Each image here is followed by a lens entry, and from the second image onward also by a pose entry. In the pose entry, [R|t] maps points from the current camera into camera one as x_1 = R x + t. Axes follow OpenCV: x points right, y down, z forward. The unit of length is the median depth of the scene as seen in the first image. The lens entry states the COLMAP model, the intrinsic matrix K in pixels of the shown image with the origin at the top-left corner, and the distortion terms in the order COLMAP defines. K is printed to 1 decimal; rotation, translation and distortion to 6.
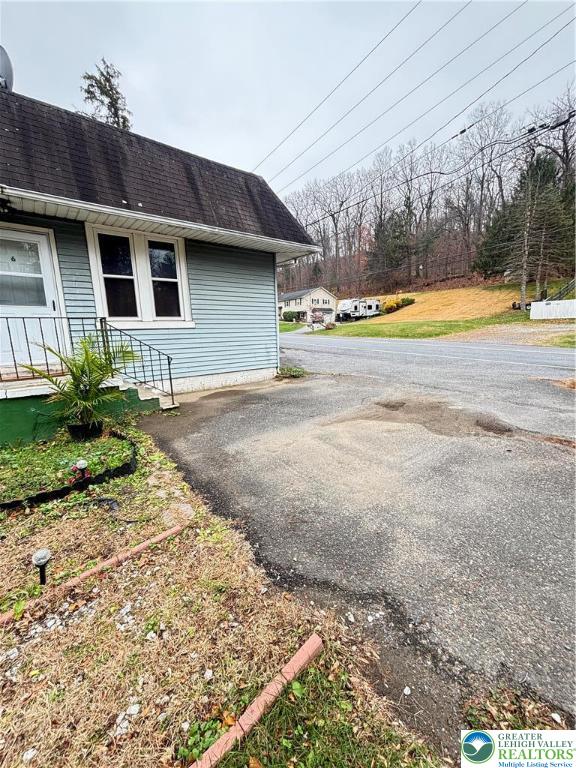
lens RADIAL K [[313.1, 0, 287.8], [0, 313.1, 379.6], [0, 0, 1]] dist [0.001732, 0.001428]
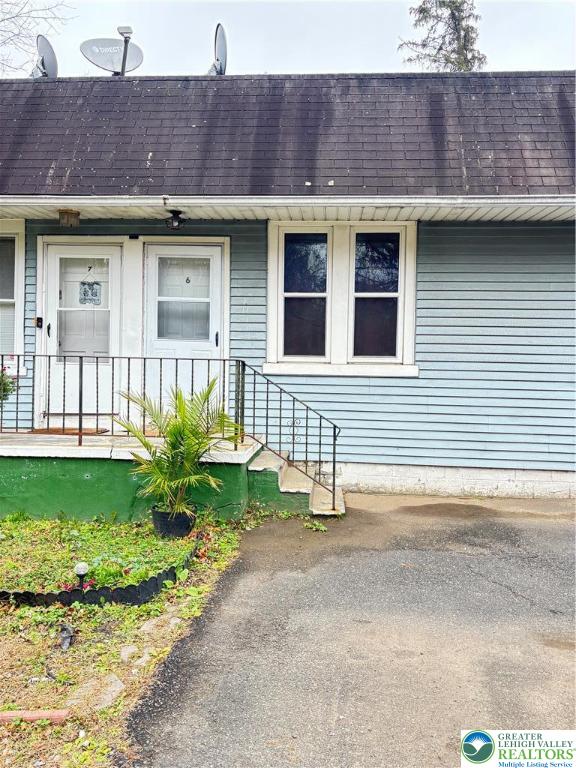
lens RADIAL K [[581.7, 0, 290.7], [0, 581.7, 387.2], [0, 0, 1]] dist [0.031035, -0.020547]
pose [[0.727132, 0.067091, -0.683212, 0.302647], [-0.149671, 0.986765, -0.062392, -0.066546], [0.669984, 0.147624, 0.727550, 0.149442]]
